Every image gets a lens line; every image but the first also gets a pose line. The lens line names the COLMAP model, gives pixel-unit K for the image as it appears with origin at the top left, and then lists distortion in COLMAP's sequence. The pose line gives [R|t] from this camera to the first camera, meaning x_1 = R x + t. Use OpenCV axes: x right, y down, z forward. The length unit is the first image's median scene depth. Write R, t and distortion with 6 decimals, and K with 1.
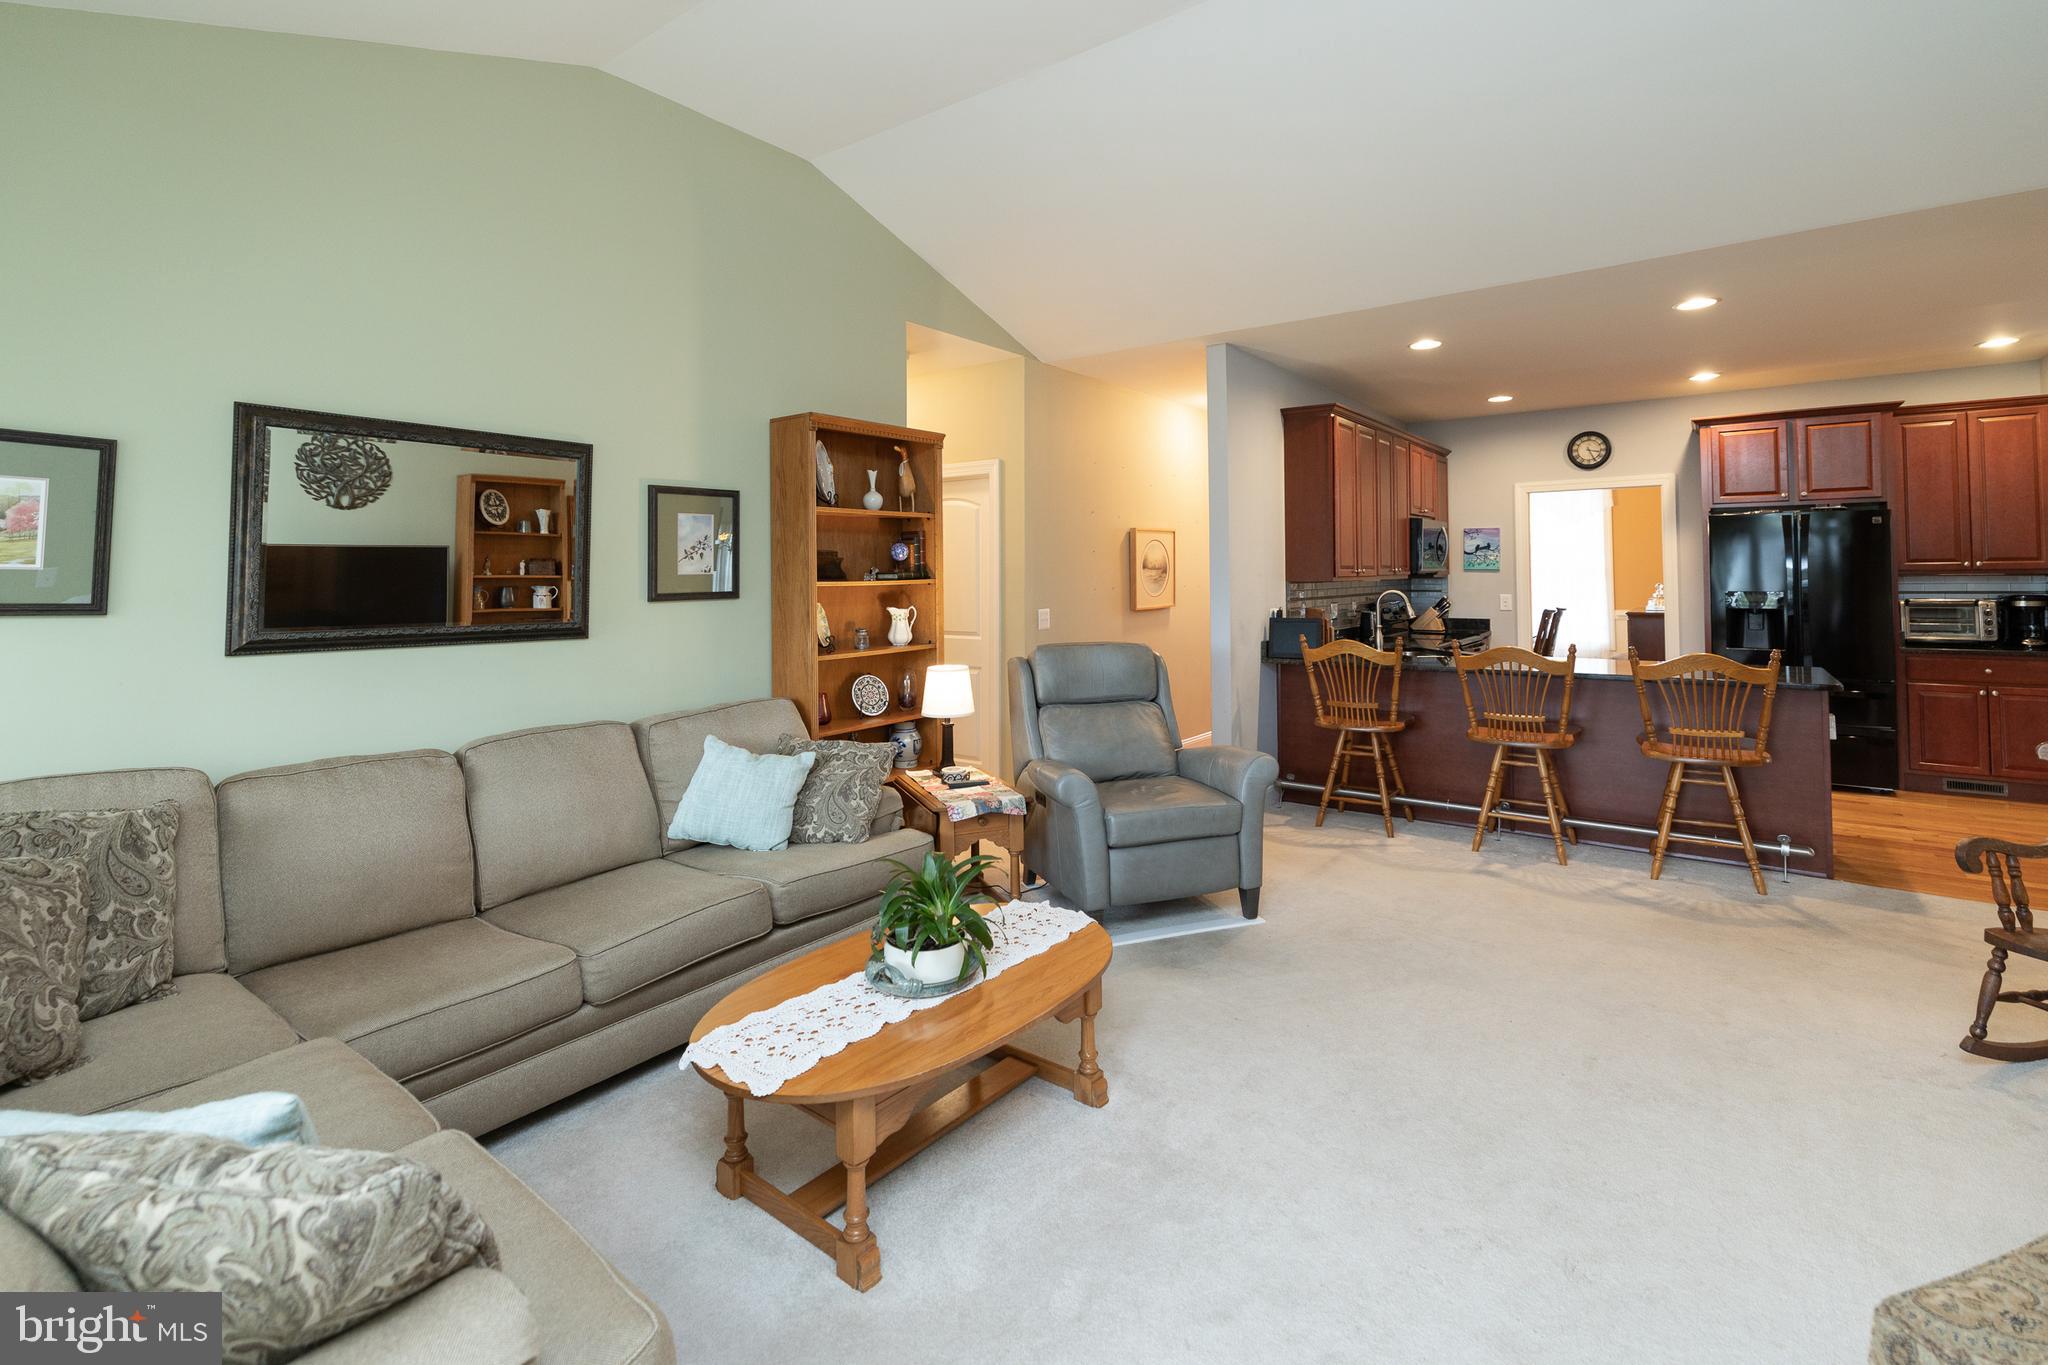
lens RADIAL K [[907.6, 0, 1022.6], [0, 907.6, 576.7], [0, 0, 1]] dist [-0.000562, -0.000430]
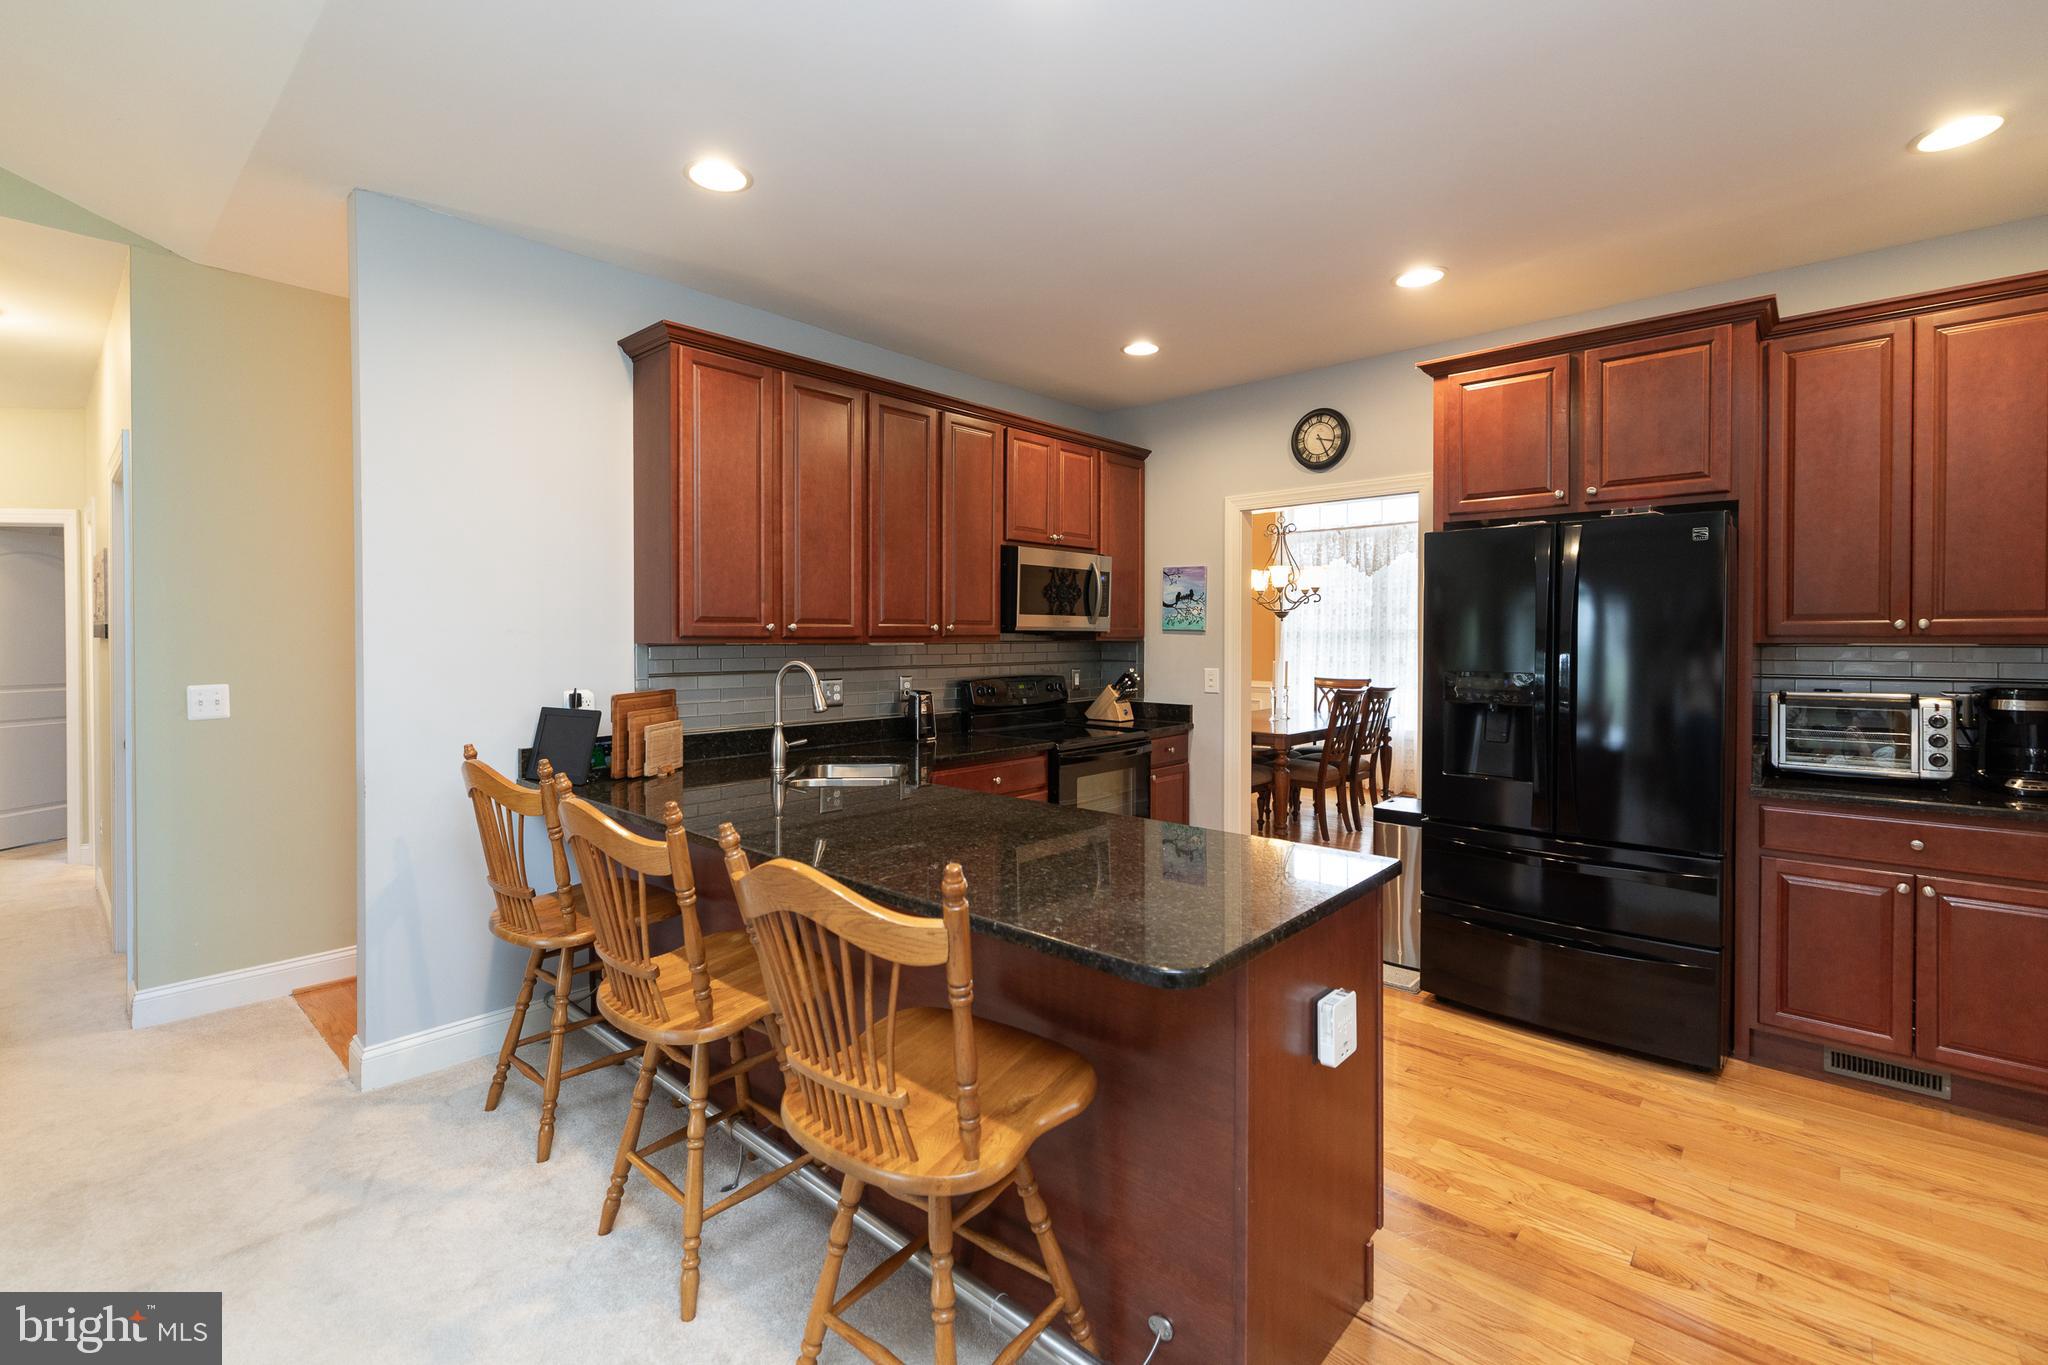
lens RADIAL K [[913.2, 0, 987.7], [0, 913.2, 672.3], [0, 0, 1]] dist [-0.000092, 0.000211]
pose [[0.995681, 0.014660, -0.091677, 0.570309], [-0.011380, 0.999280, 0.036196, 0.000407], [0.092142, -0.034996, 0.995131, 0.438427]]
